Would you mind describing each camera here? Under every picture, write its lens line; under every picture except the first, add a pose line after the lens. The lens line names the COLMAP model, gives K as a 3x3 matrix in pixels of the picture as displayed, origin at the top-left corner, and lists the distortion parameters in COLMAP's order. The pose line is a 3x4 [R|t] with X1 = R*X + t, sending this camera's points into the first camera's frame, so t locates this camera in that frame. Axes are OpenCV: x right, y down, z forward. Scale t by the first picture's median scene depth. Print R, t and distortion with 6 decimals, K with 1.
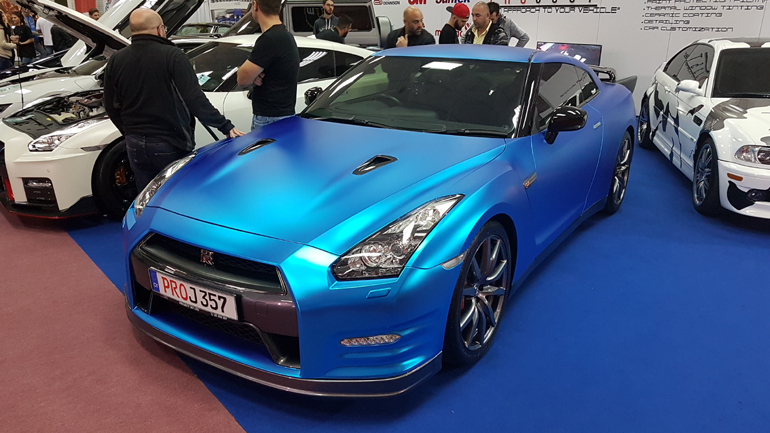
lens RADIAL K [[569.0, 0, 385.0], [0, 569.0, 216.5], [0, 0, 1]] dist [-0.012928, -0.003232]
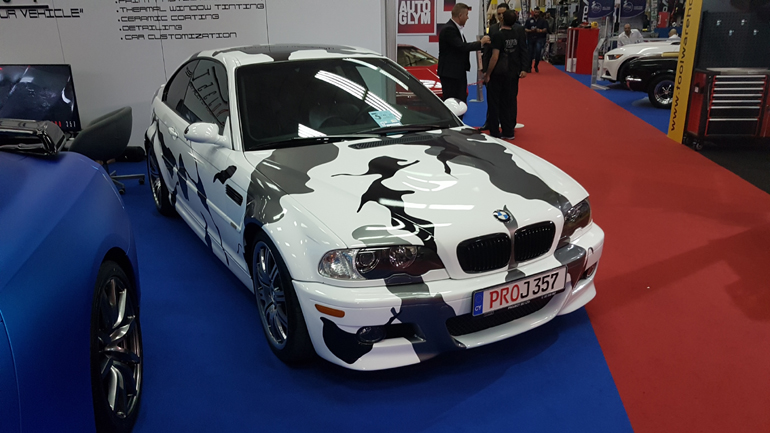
lens RADIAL K [[569.0, 0, 385.0], [0, 569.0, 216.5], [0, 0, 1]] dist [-0.012928, -0.003232]
pose [[0.704680, -0.238121, 0.668374, 0.223561], [0.247745, 0.965289, 0.082701, -0.130393], [-0.664867, 0.107309, 0.739213, 0.393716]]
